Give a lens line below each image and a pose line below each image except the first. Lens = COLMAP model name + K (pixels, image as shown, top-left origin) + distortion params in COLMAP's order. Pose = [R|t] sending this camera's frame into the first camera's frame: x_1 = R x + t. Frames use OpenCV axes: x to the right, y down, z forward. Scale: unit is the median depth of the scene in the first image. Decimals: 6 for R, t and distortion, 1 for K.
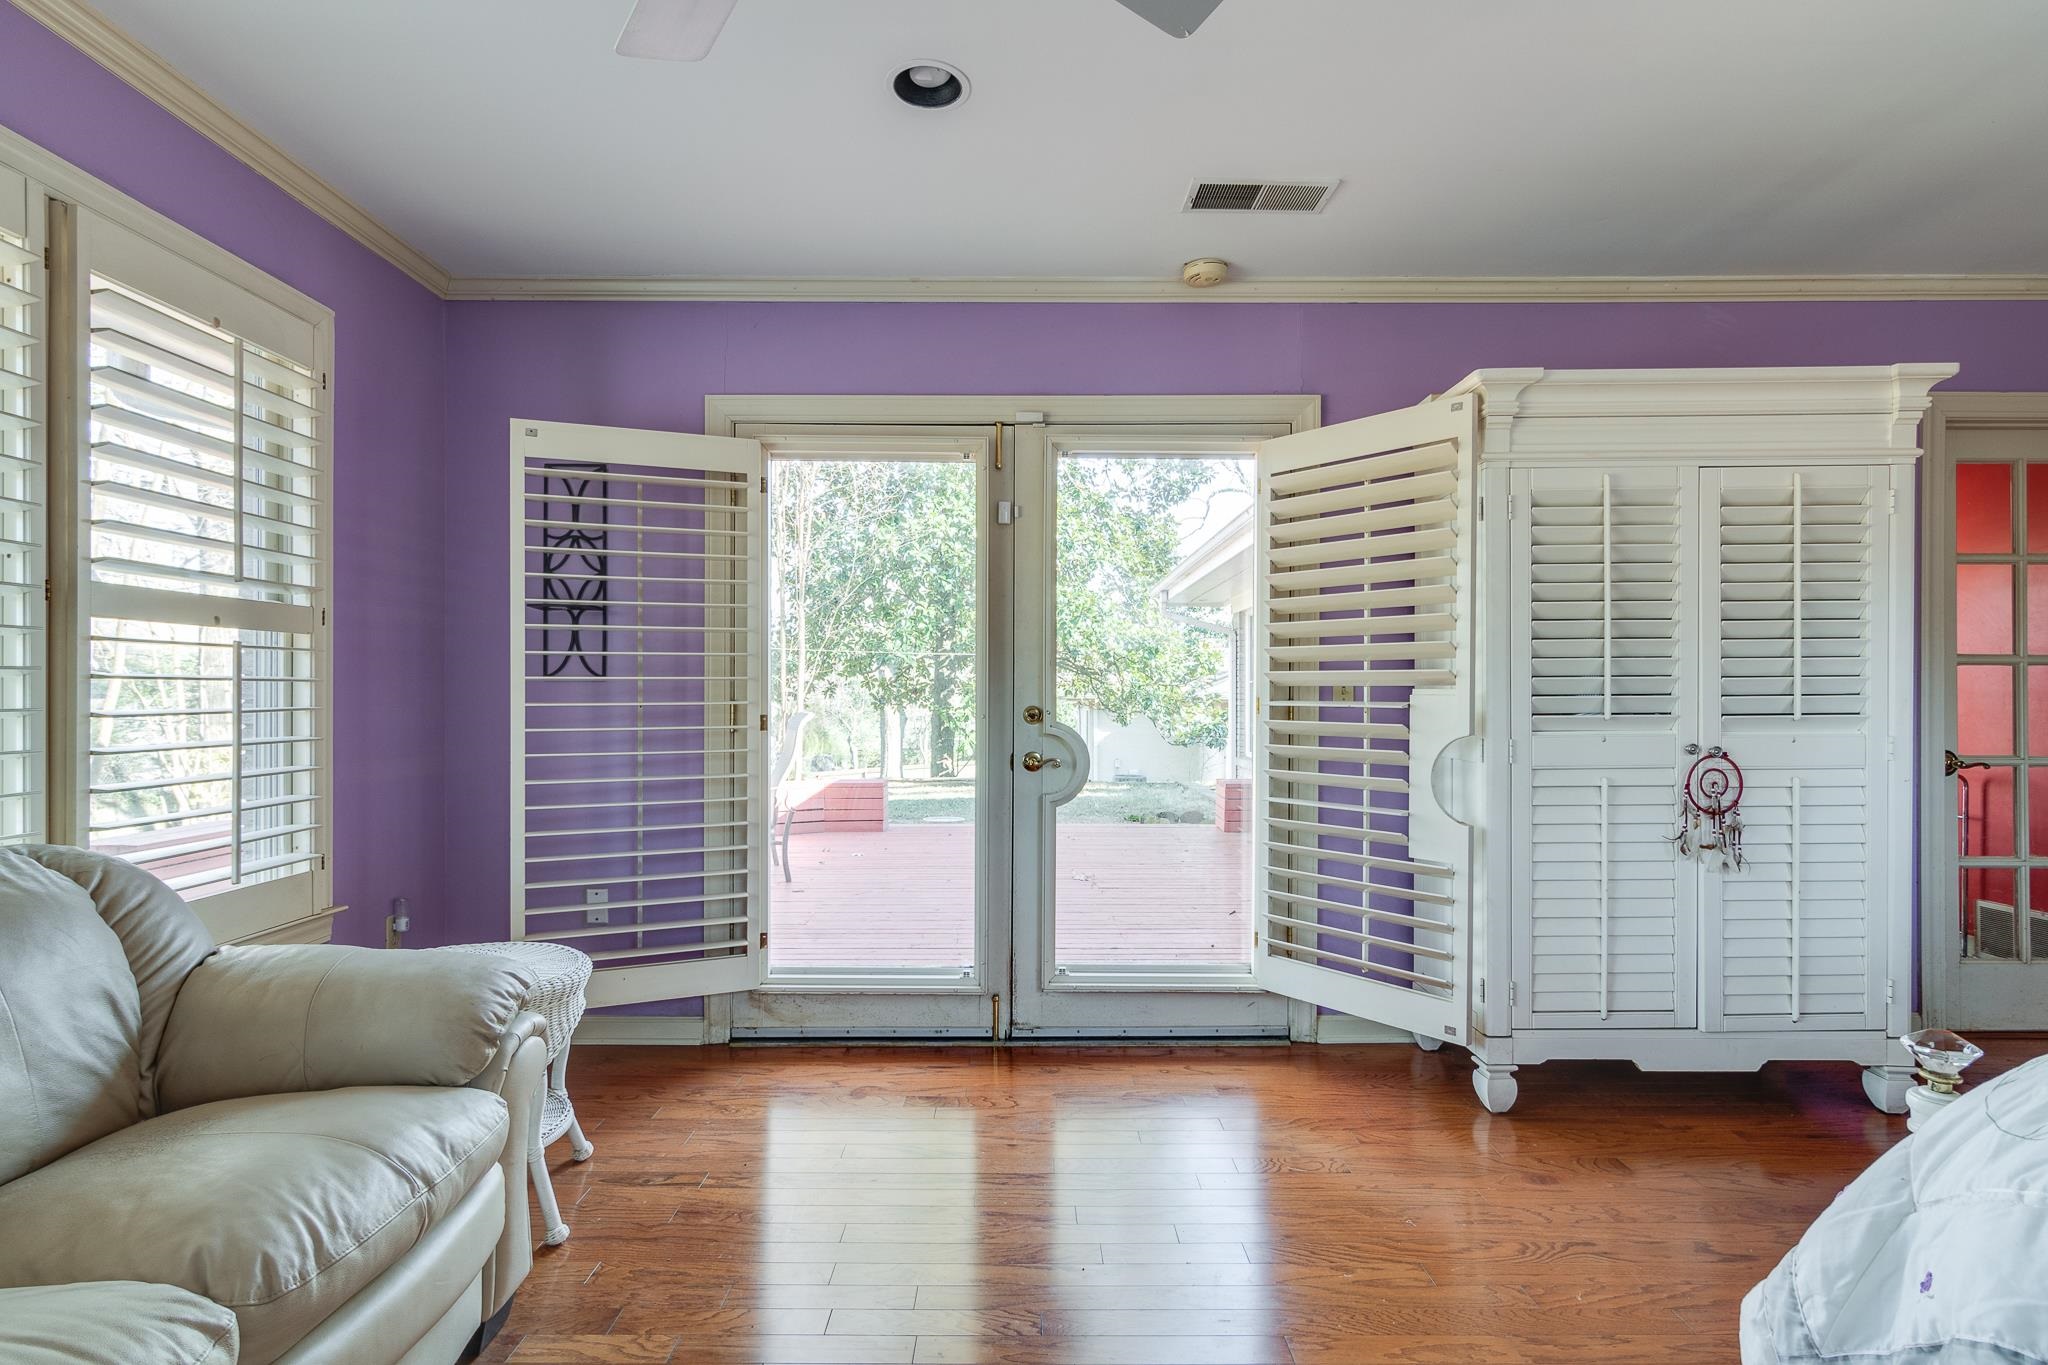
lens RADIAL K [[994.6, 0, 1027.0], [0, 994.6, 703.1], [0, 0, 1]] dist [-0.000047, 0.001465]
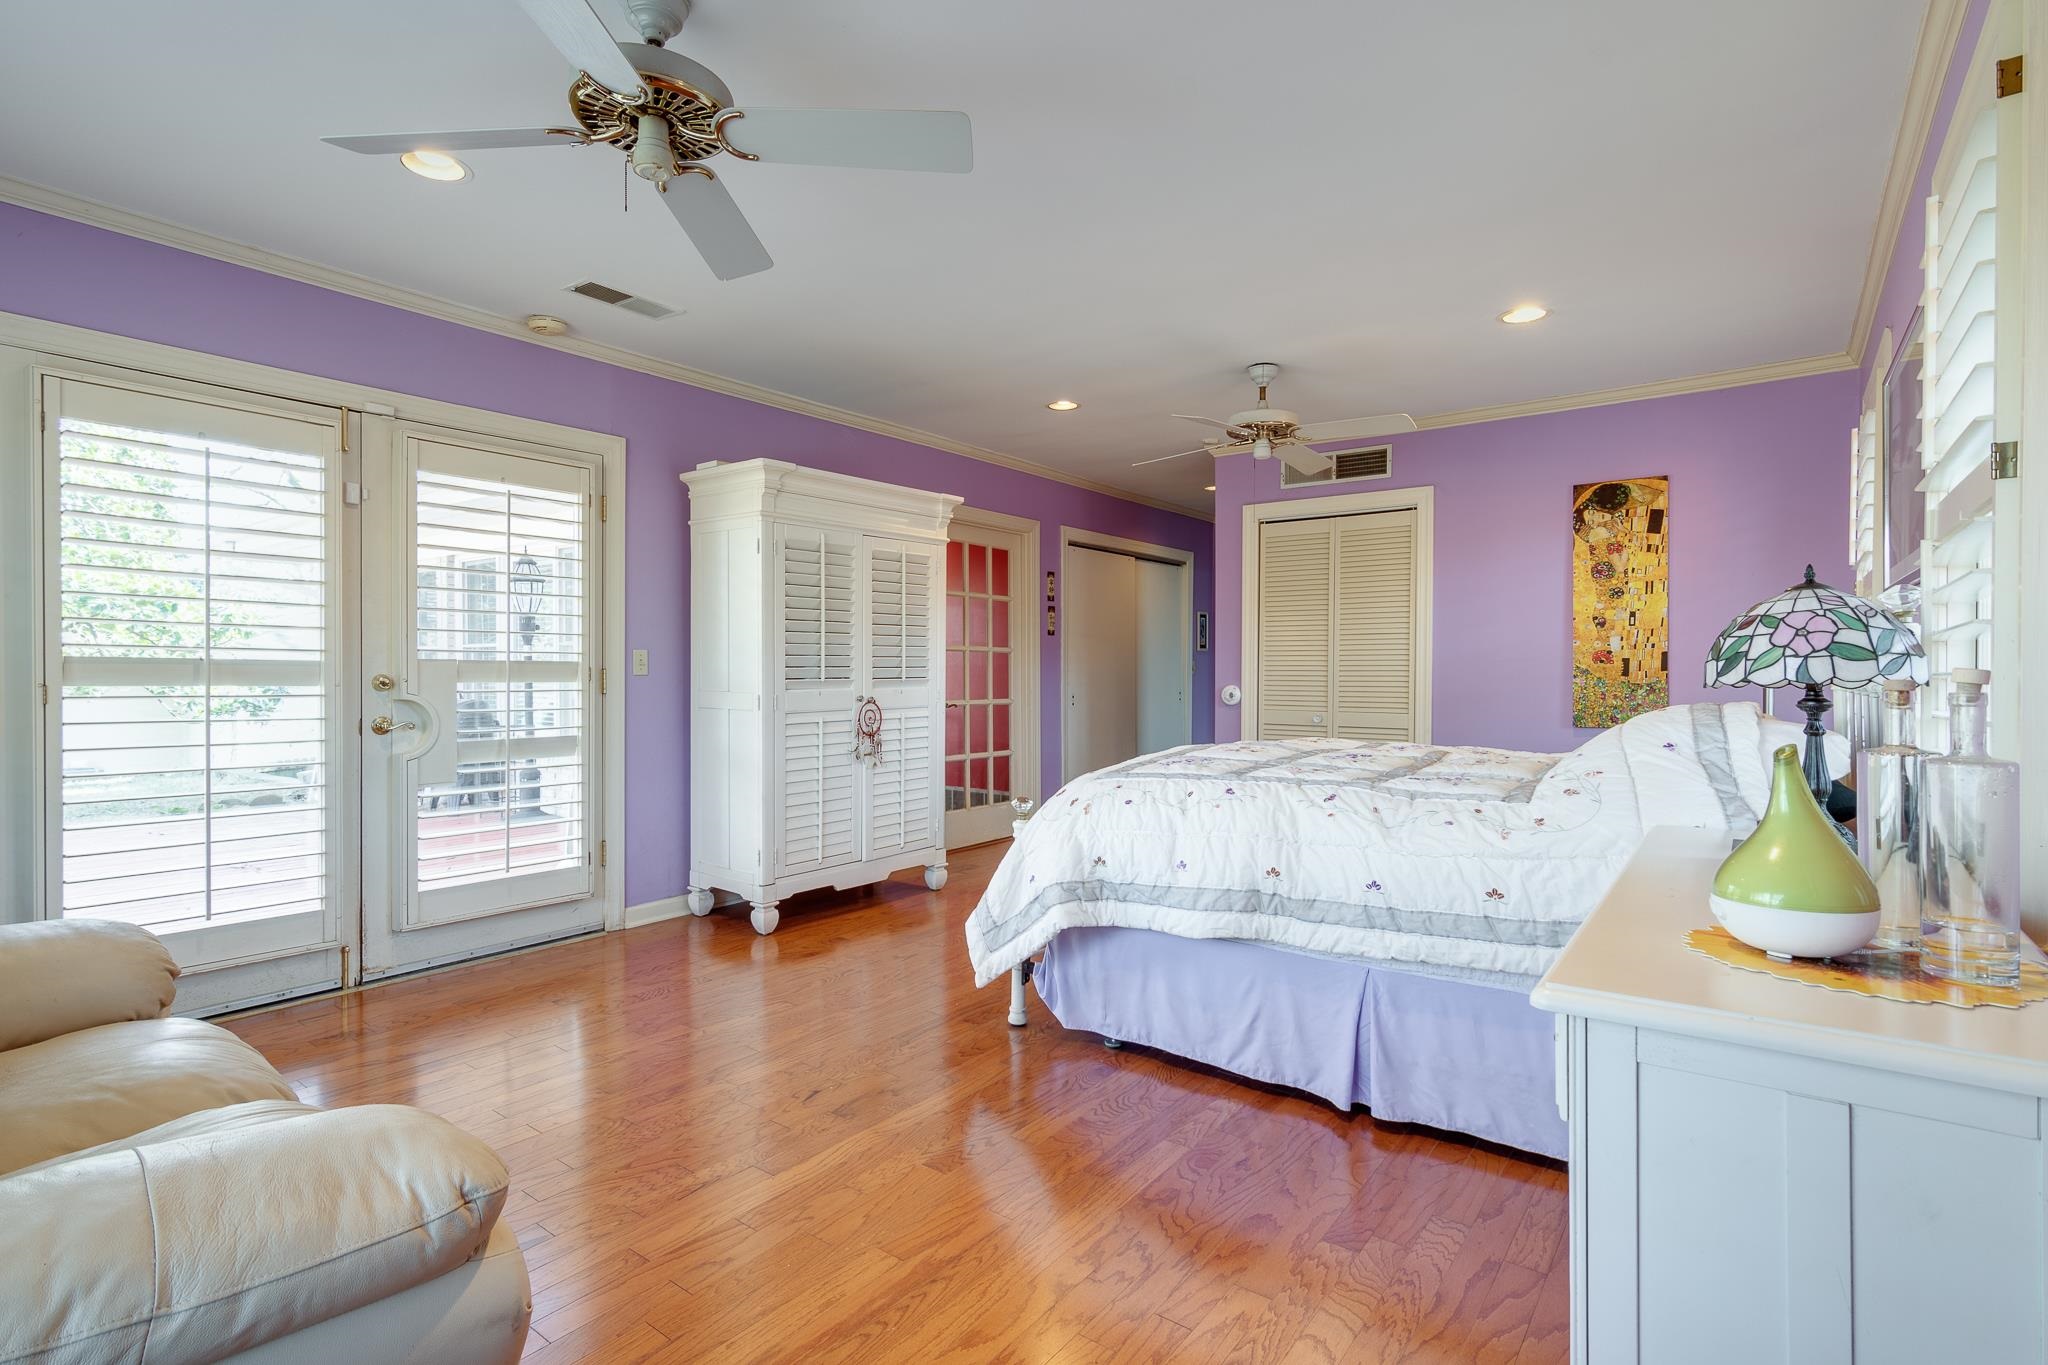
lens RADIAL K [[1012.6, 0, 1024.0], [0, 1012.6, 682.5], [0, 0, 1]] dist [0.000020, 0.000541]
pose [[0.601964, -0.007965, 0.798483, -0.557663], [-0.000265, 0.999948, 0.010175, 0.000075], [-0.798523, -0.006336, 0.601931, -0.280533]]
